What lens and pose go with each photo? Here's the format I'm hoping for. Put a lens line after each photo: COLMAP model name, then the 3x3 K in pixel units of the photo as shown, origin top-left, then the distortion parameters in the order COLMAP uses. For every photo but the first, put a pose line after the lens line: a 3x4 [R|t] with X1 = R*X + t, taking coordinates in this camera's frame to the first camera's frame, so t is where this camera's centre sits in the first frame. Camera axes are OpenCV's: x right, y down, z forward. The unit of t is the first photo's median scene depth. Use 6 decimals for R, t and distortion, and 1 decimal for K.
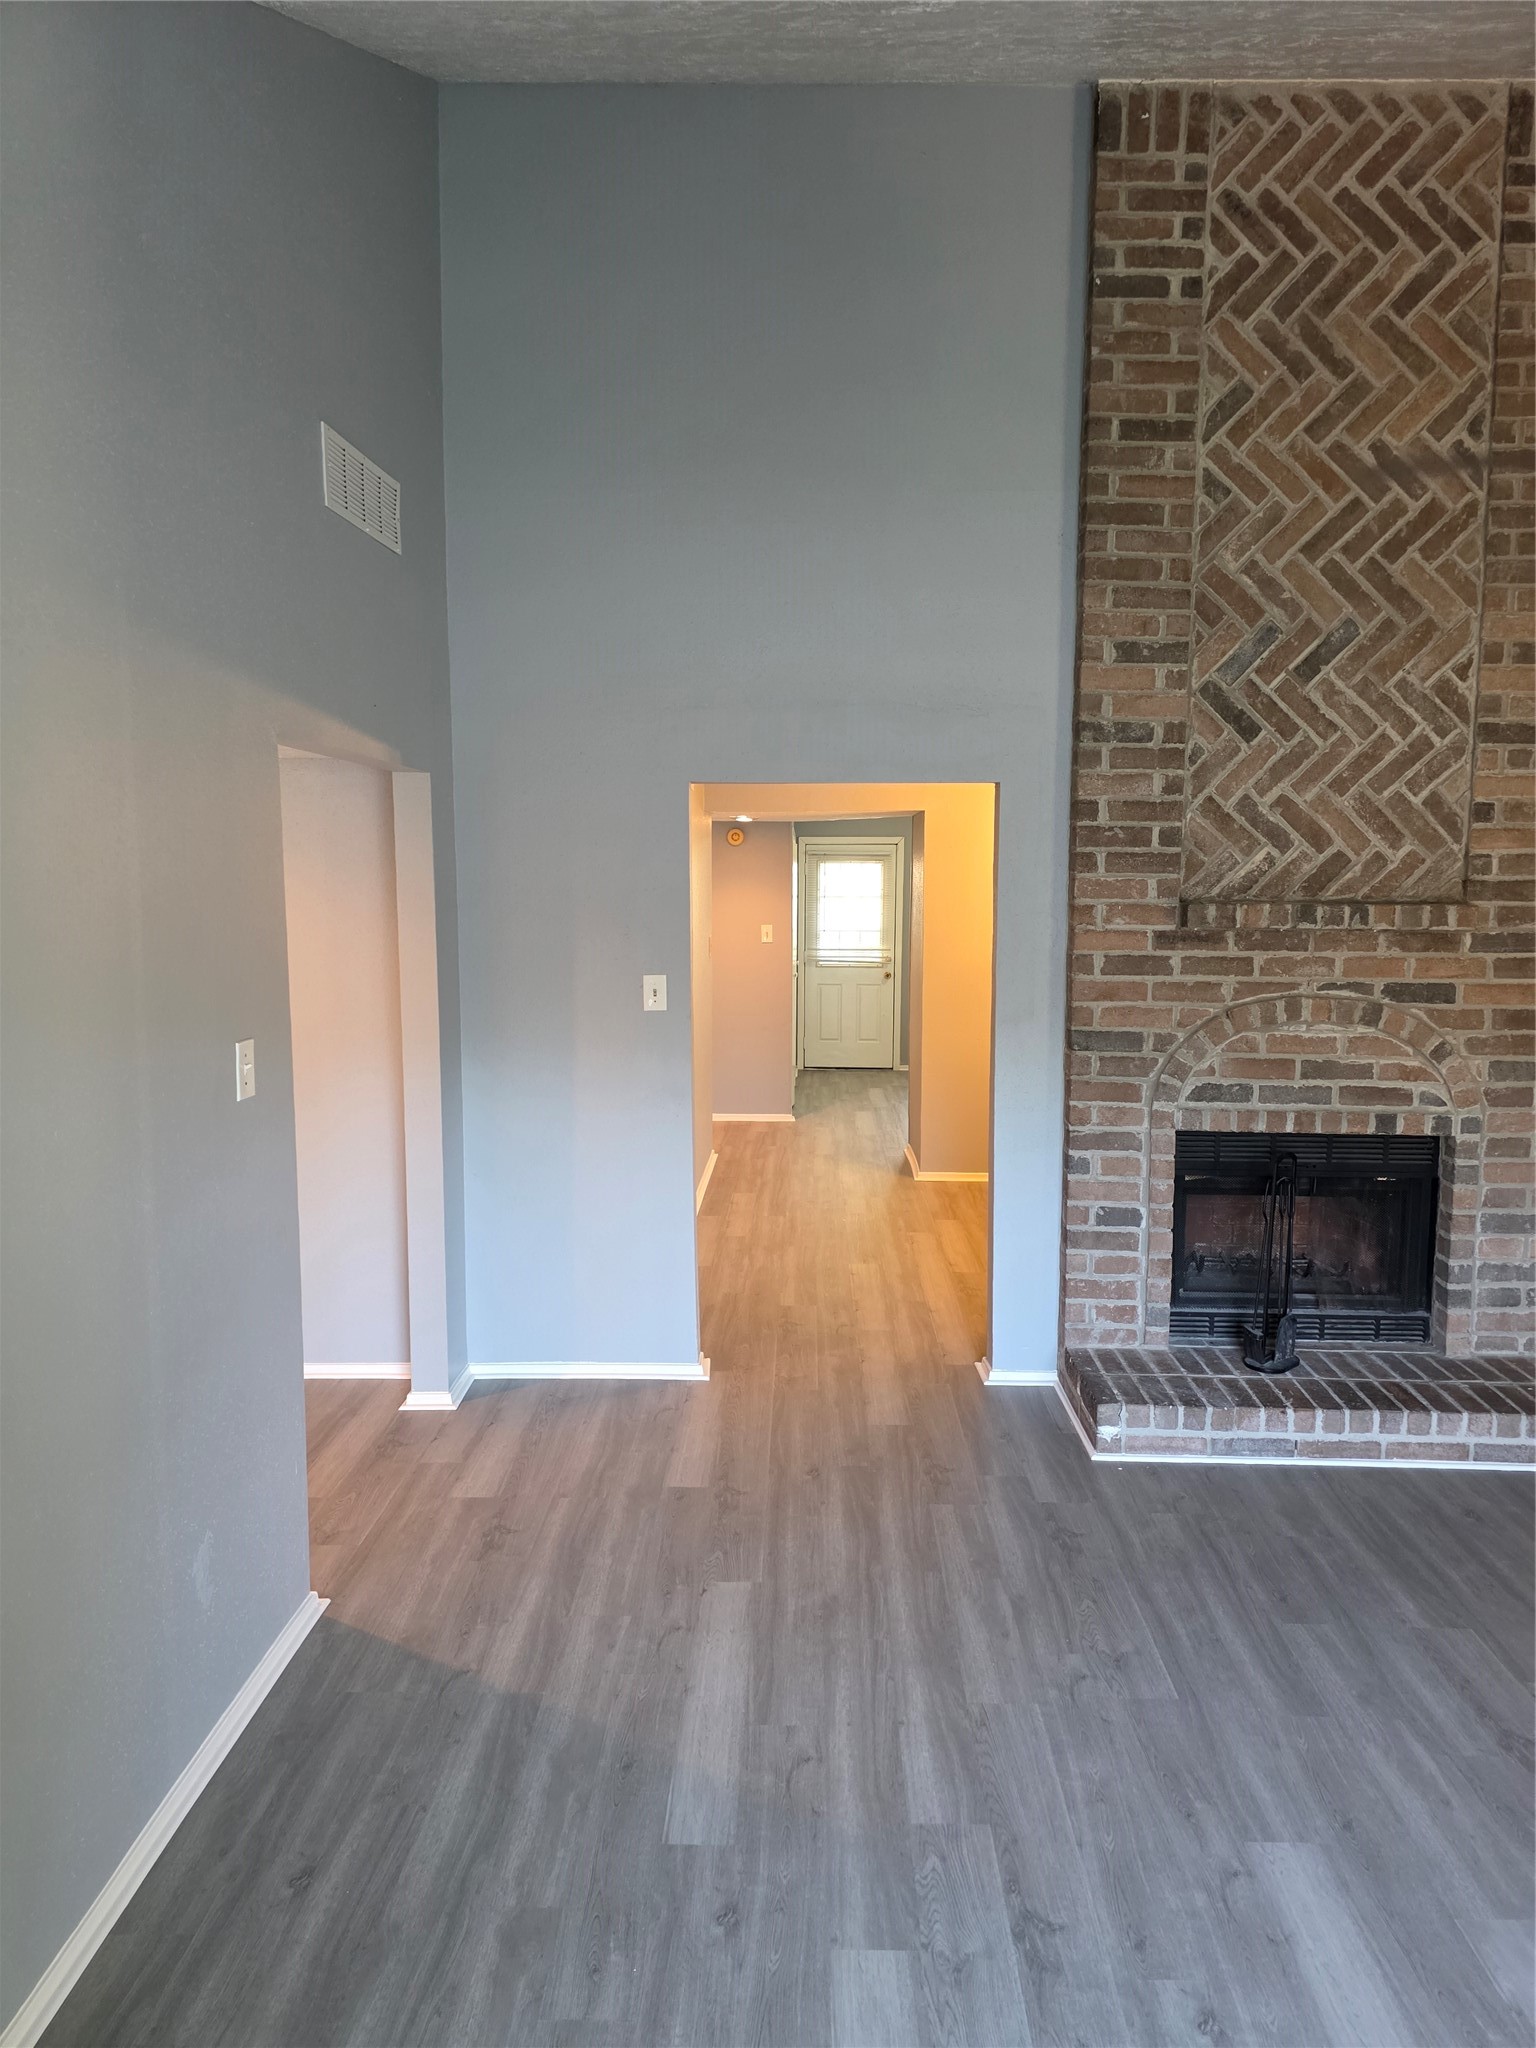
lens RADIAL K [[1375.5, 0, 774.8], [0, 1375.5, 1016.7], [0, 0, 1]] dist [0.067617, -0.065873]
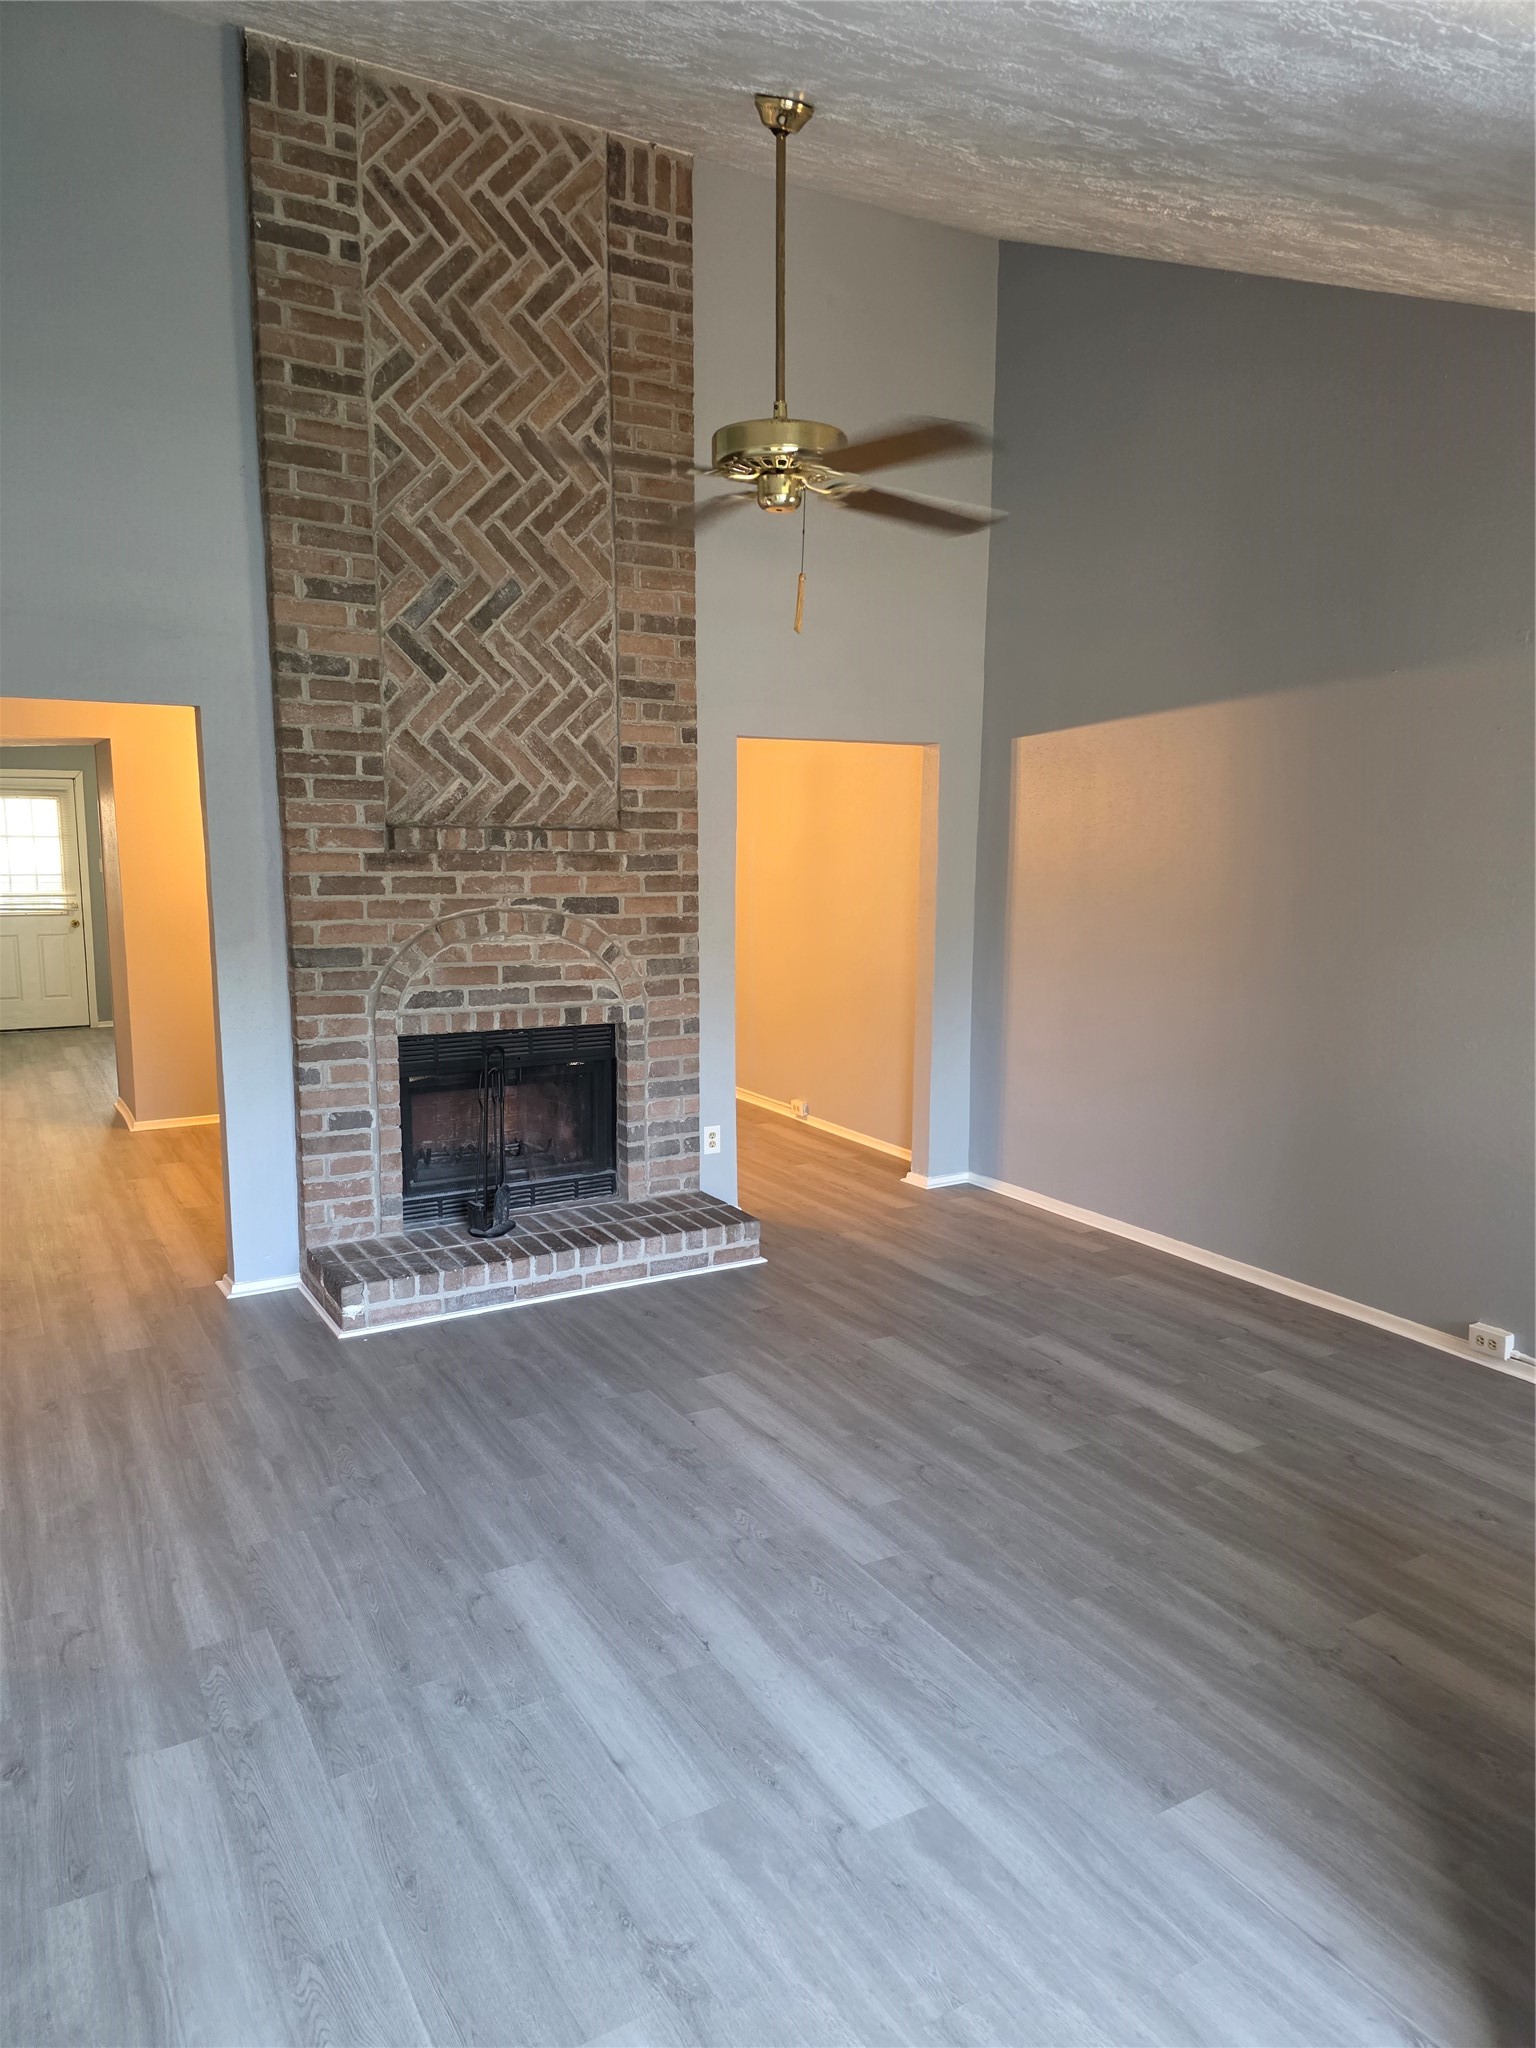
lens RADIAL K [[1375.5, 0, 780.8], [0, 1375.5, 1026.8], [0, 0, 1]] dist [0.067617, -0.065873]
pose [[0.848427, -0.075125, 0.523954, -0.028548], [0.053932, 0.996994, 0.055619, 0.031474], [-0.526558, -0.018930, 0.849928, -0.099463]]
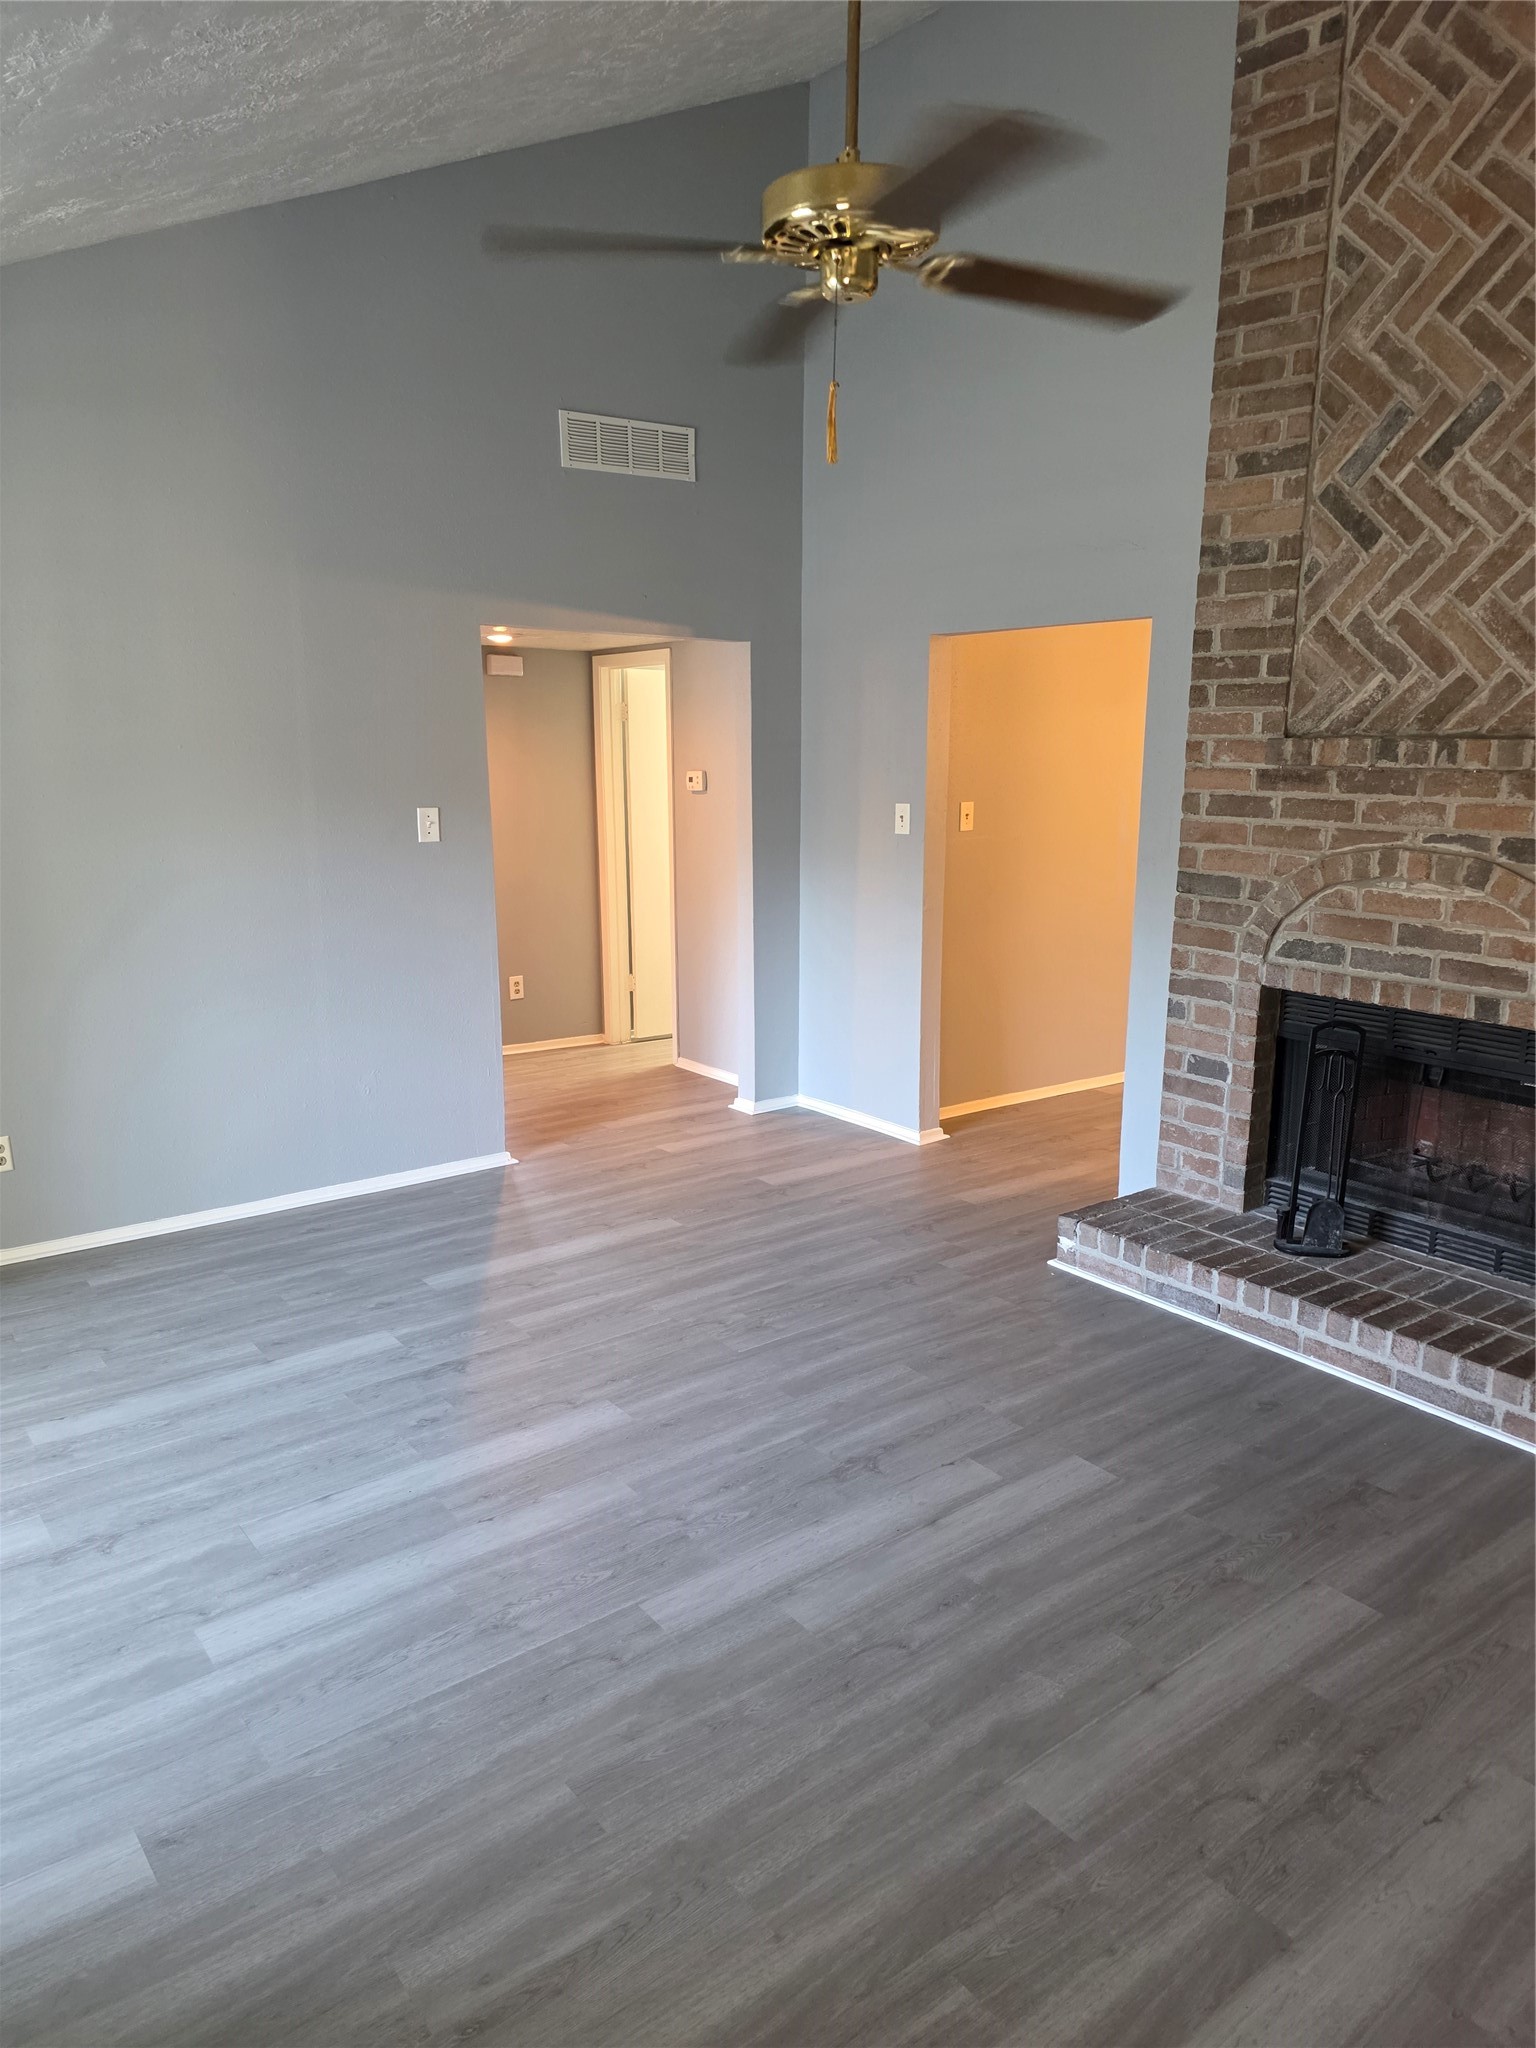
lens RADIAL K [[1375.5, 0, 772.9], [0, 1375.5, 1032.2], [0, 0, 1]] dist [0.067617, -0.065873]
pose [[0.632168, 0.158211, -0.758507, 0.830291], [-0.087478, 0.987246, 0.133015, 0.017792], [0.769877, -0.017735, 0.637946, 0.148176]]
